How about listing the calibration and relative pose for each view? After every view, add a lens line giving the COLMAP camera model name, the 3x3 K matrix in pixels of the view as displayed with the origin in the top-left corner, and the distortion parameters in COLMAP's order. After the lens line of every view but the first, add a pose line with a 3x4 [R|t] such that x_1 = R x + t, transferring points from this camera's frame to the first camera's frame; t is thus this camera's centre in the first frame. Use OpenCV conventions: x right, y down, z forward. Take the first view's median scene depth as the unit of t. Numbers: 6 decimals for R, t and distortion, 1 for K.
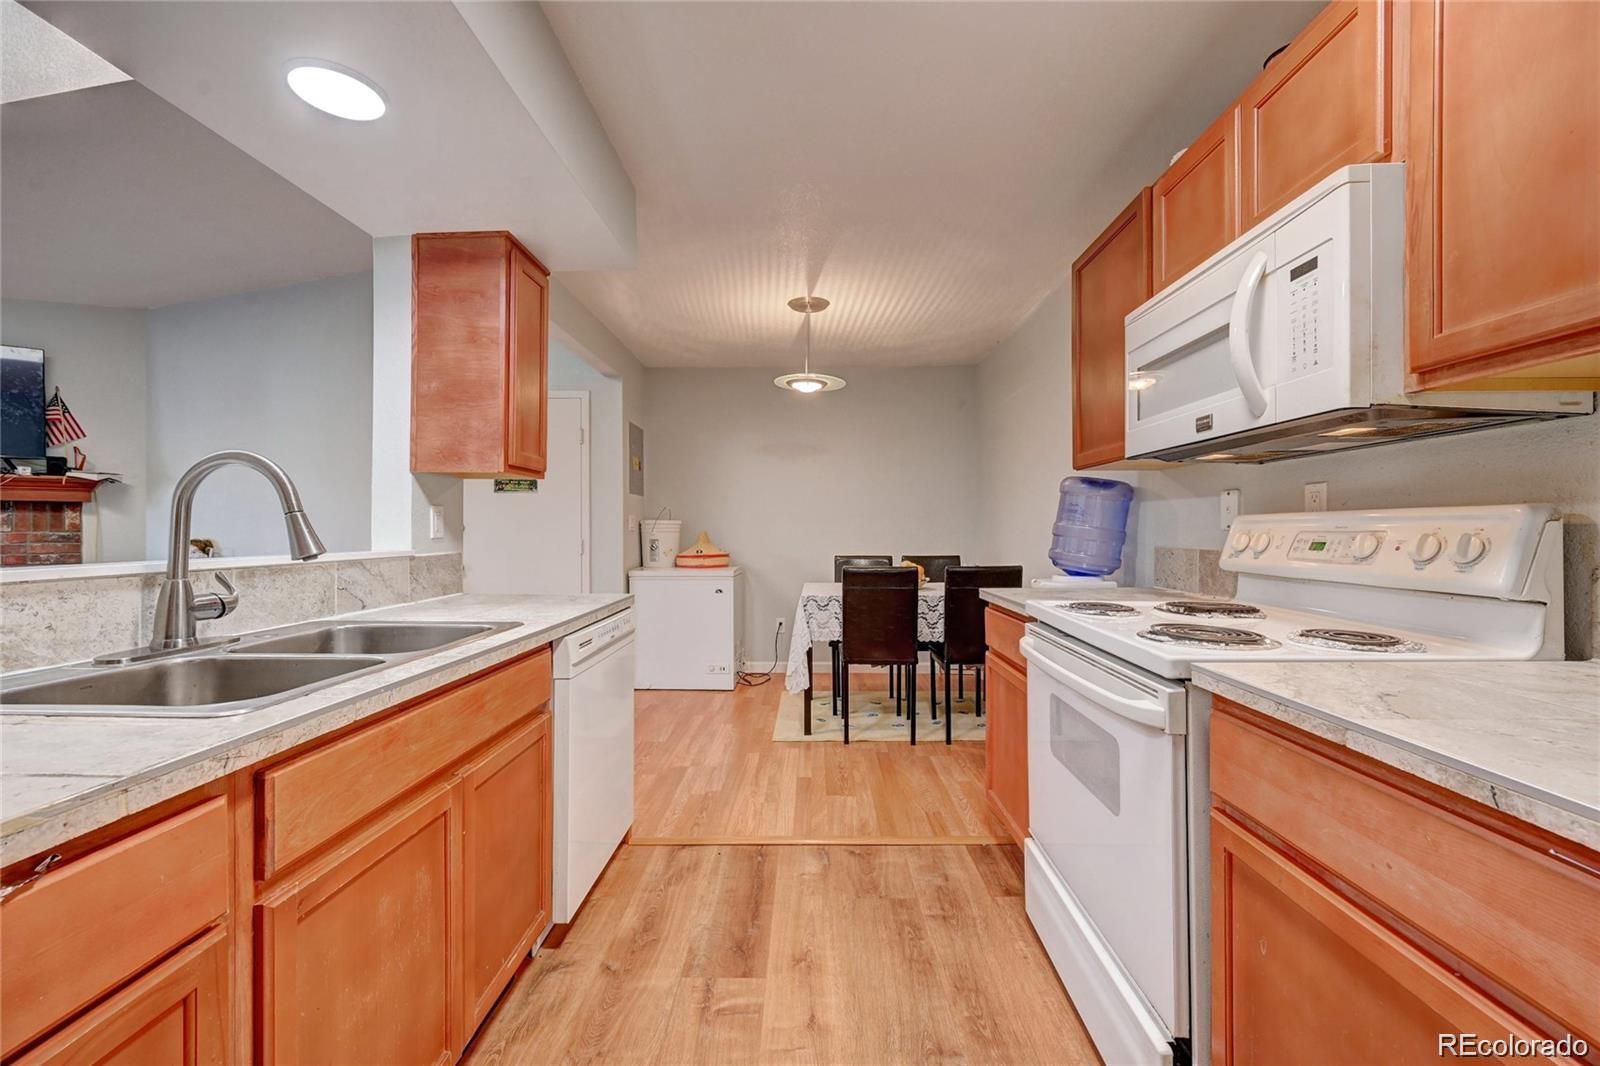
lens RADIAL K [[632.6, 0, 800.0], [0, 632.6, 533.0], [0, 0, 1]] dist [-0.000858, -0.000073]
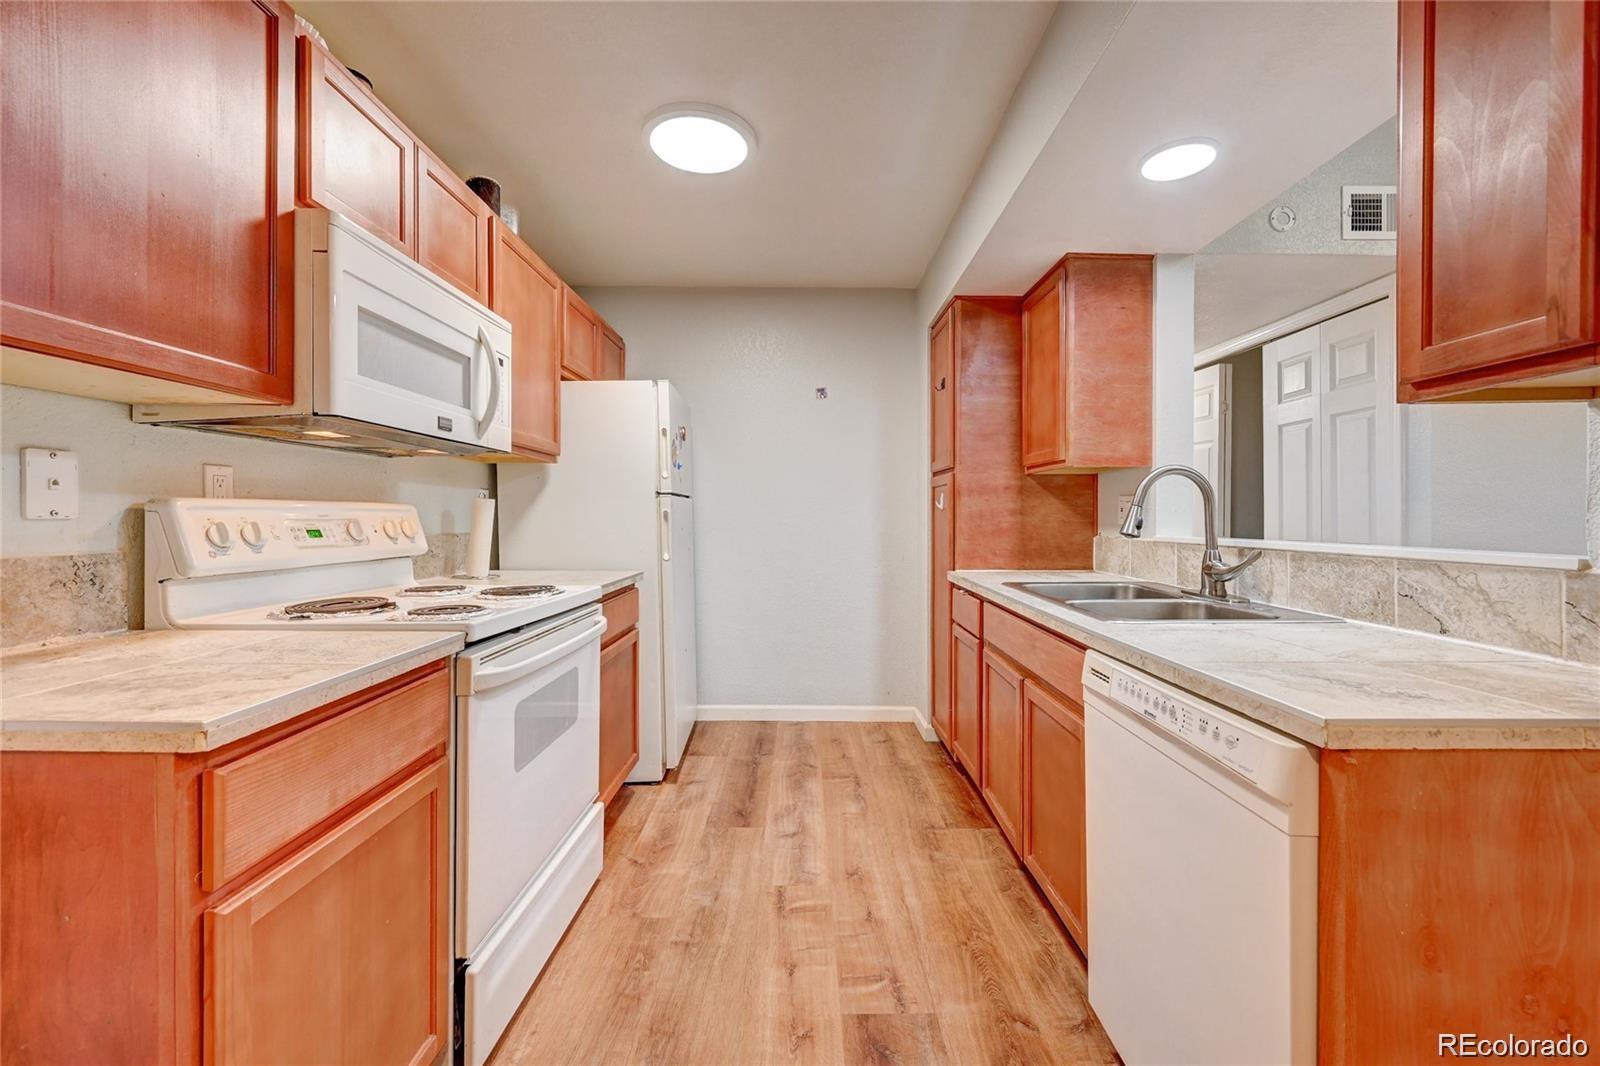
lens RADIAL K [[642.0, 0, 804.6], [0, 642.0, 518.6], [0, 0, 1]] dist [0.001875, 0.000339]
pose [[-0.999771, 0.000494, -0.021392, 0.017591], [0.000312, 0.999964, 0.008533, -0.011664], [0.021396, 0.008525, -0.999735, 1.839567]]
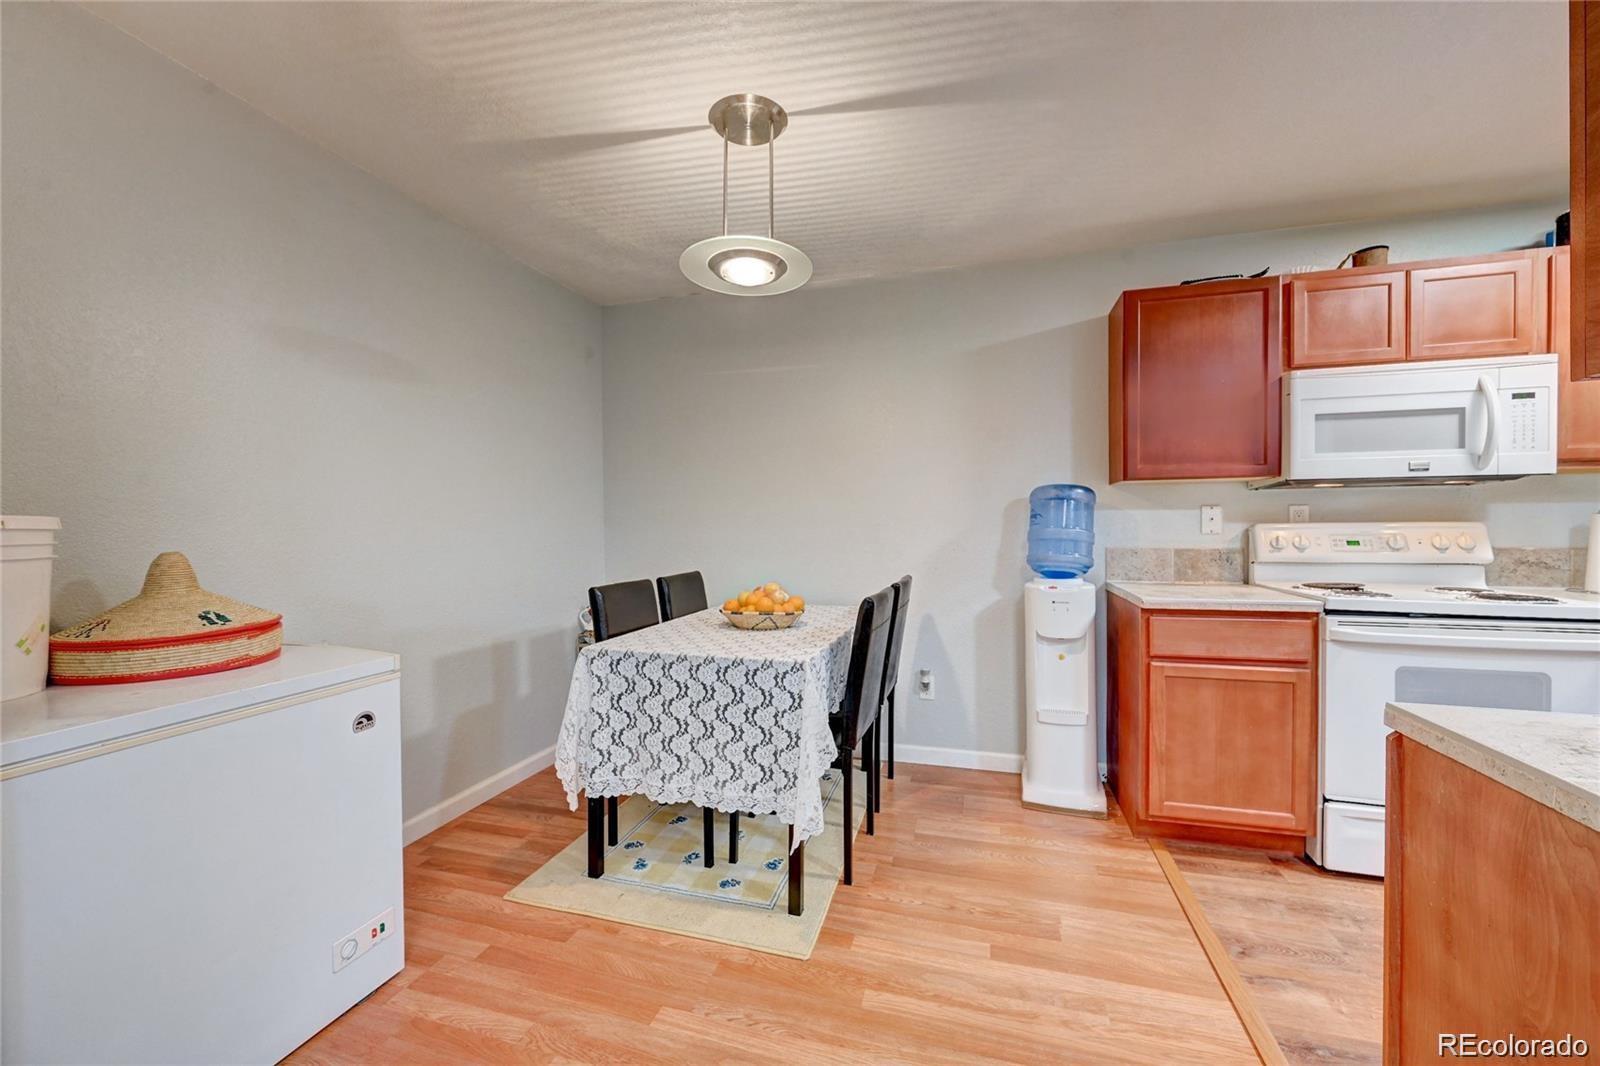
lens RADIAL K [[632.6, 0, 800.0], [0, 632.6, 533.0], [0, 0, 1]] dist [-0.000858, -0.000073]
pose [[0.256252, -0.011289, 0.966544, -1.069716], [0.010939, 0.999902, 0.008779, -0.033227], [-0.966548, 0.008323, 0.256350, 1.764310]]
